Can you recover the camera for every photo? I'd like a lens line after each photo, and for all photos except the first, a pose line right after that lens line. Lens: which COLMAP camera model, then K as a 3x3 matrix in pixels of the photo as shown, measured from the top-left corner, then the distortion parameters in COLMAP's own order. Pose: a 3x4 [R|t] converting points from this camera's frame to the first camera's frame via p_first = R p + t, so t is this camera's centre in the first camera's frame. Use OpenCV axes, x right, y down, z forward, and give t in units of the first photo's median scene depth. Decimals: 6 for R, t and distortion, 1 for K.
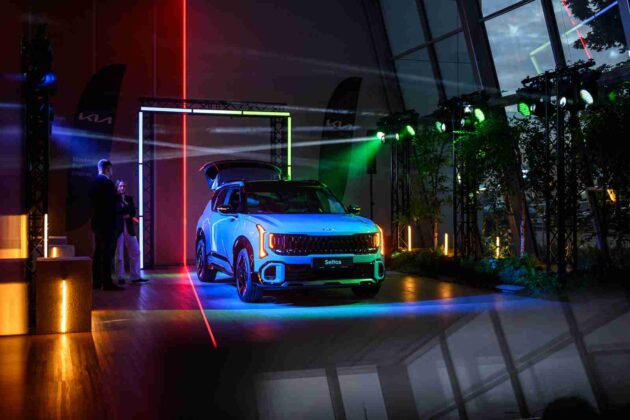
lens RADIAL K [[747.0, 0, 315.0], [0, 747.0, 210.0], [0, 0, 1]] dist [-0.120164, -0.005208]
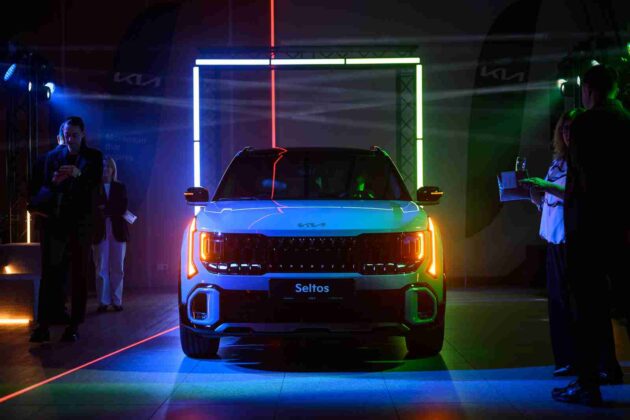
lens RADIAL K [[845.7, 0, 315.0], [0, 845.7, 210.0], [0, 0, 1]] dist [0.008222, 0.025744]
pose [[0.940175, -0.011129, -0.340511, 0.186706], [0.006454, 0.999869, -0.014859, 0.020423], [0.340632, 0.011773, 0.940123, 0.374803]]
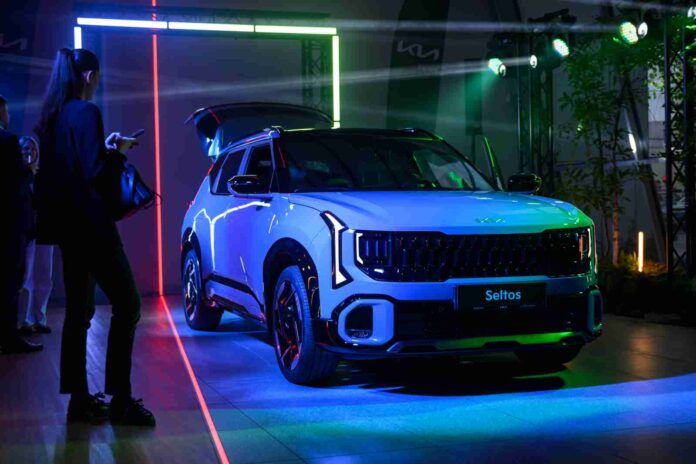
lens RADIAL K [[952.1, 0, 267.5], [0, 952.1, 232.2], [0, 0, 1]] dist [-0.001492, -0.034262]
pose [[0.998234, -0.016387, -0.057107, -0.066712], [0.017560, 0.999644, 0.020094, 0.016229], [0.056758, -0.021062, 0.998166, 0.363613]]
